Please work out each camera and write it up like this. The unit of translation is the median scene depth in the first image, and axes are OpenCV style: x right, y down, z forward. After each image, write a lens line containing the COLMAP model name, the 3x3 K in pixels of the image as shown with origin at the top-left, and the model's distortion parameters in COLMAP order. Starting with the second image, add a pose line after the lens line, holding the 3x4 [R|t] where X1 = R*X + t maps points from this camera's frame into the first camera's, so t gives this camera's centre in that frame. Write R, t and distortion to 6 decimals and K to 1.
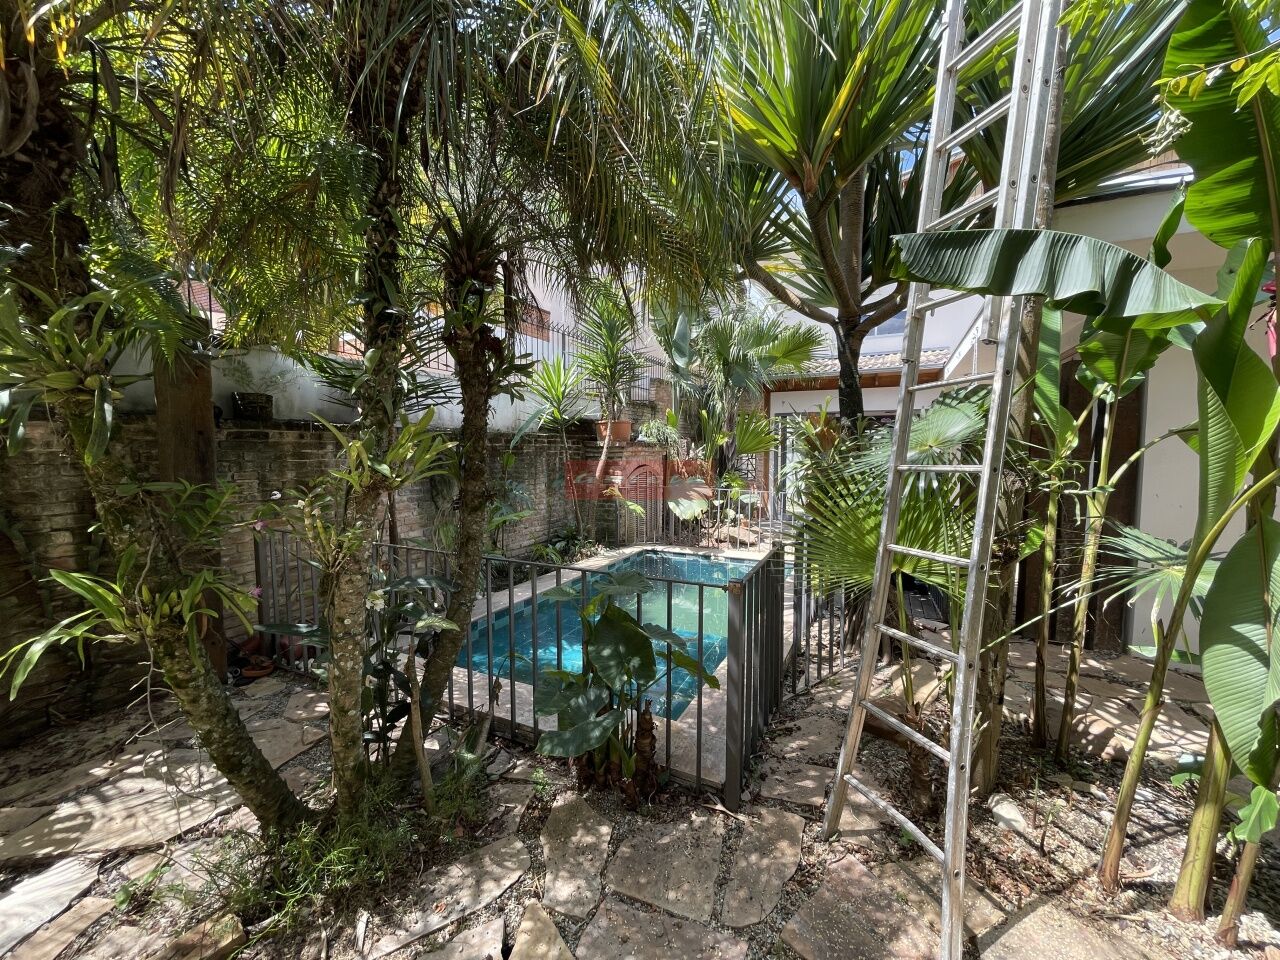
lens RADIAL K [[517.1, 0, 640.0], [0, 517.1, 480.0], [0, 0, 1]] dist [-0.003120, 0.000146]
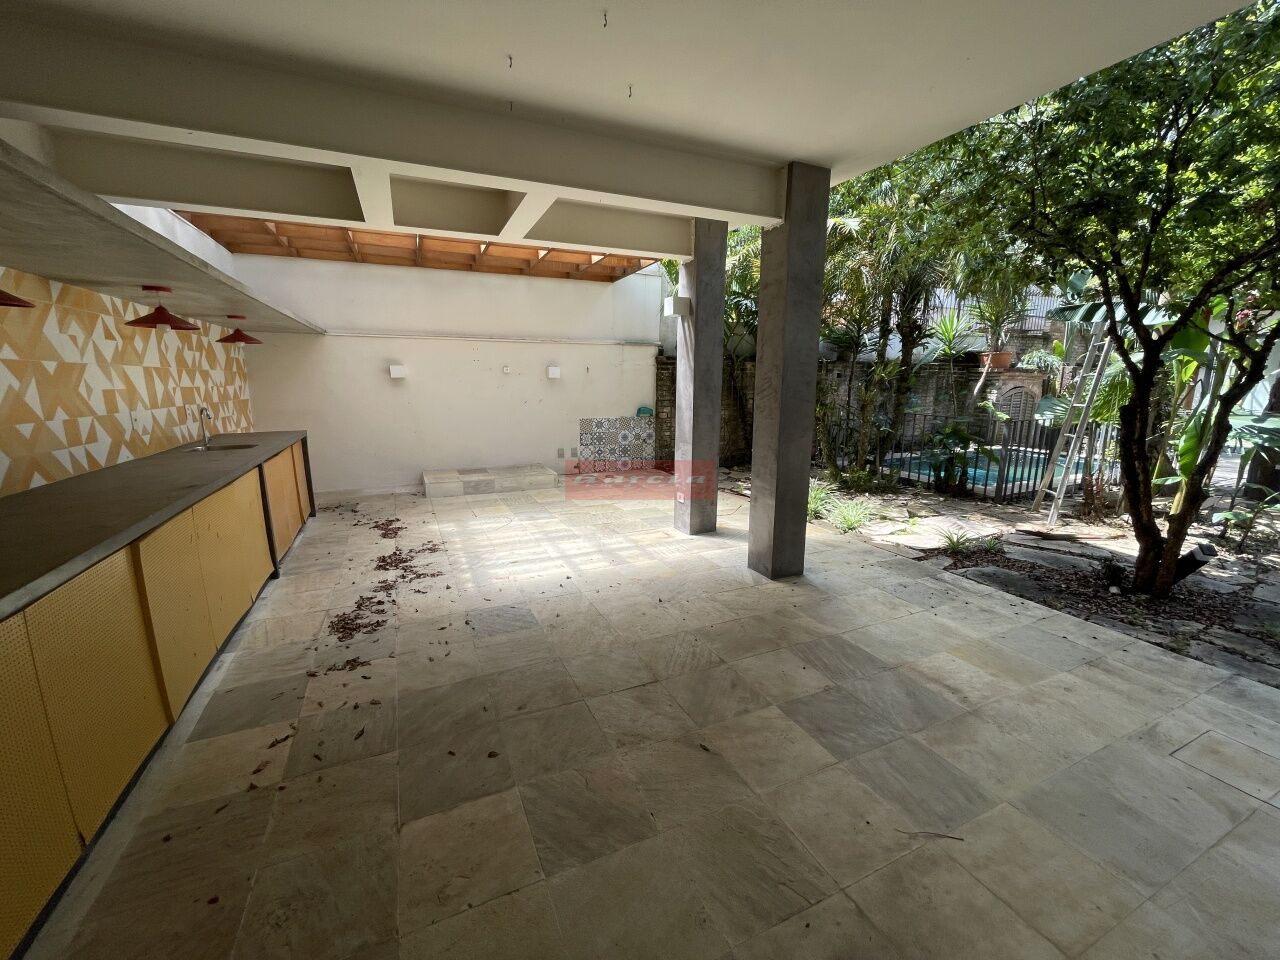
lens RADIAL K [[517.1, 0, 640.0], [0, 517.1, 480.0], [0, 0, 1]] dist [-0.003120, 0.000146]
pose [[0.768754, 0.124285, -0.627352, 0.297269], [-0.041534, 0.988567, 0.144949, 0.140174], [0.638194, -0.085374, 0.765127, -1.597739]]
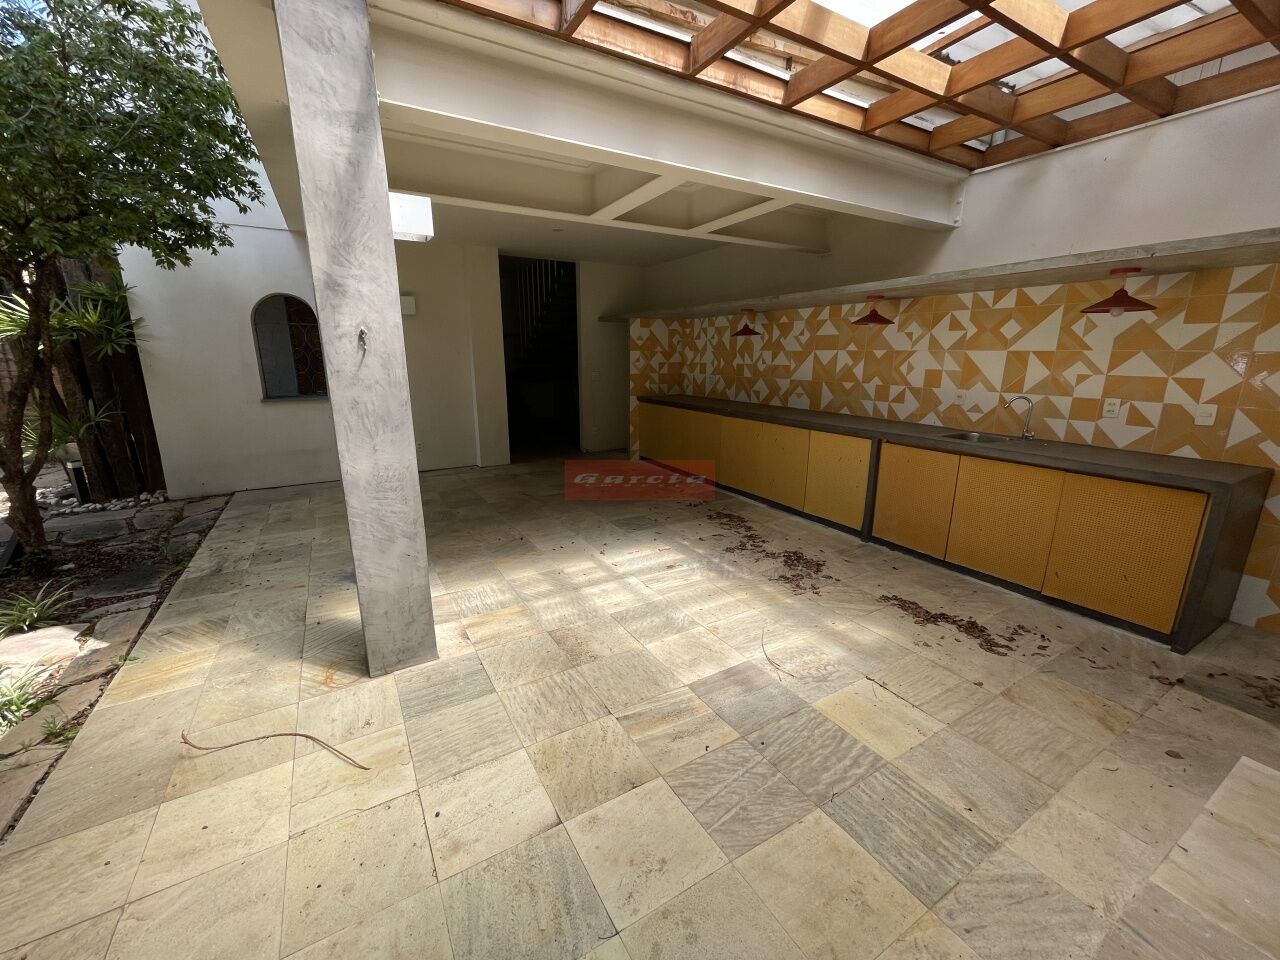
lens RADIAL K [[517.1, 0, 640.0], [0, 517.1, 480.0], [0, 0, 1]] dist [-0.003120, 0.000146]
pose [[-0.824608, -0.136634, 0.548957, -1.274225], [0.032763, 0.957230, 0.287466, 0.019824], [-0.564755, 0.255032, -0.784863, 0.062265]]
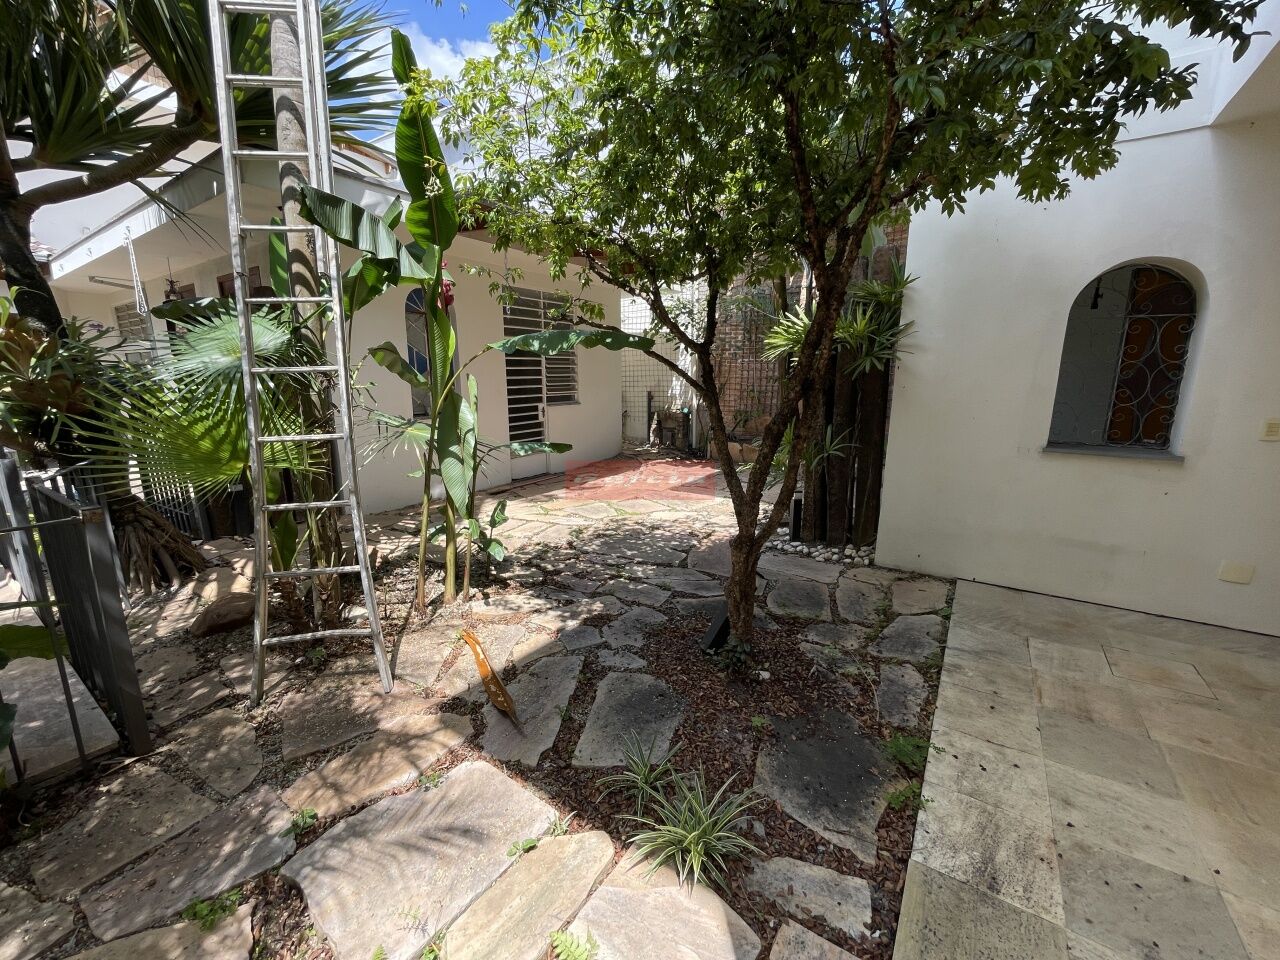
lens RADIAL K [[516.0, 0, 640.0], [0, 516.0, 480.0], [0, 0, 1]] dist [-0.003492, -0.000205]
pose [[0.151815, -0.207325, 0.966421, -0.339335], [0.062339, 0.977816, 0.199976, 0.026085], [-0.986441, 0.029886, 0.161371, -0.020746]]
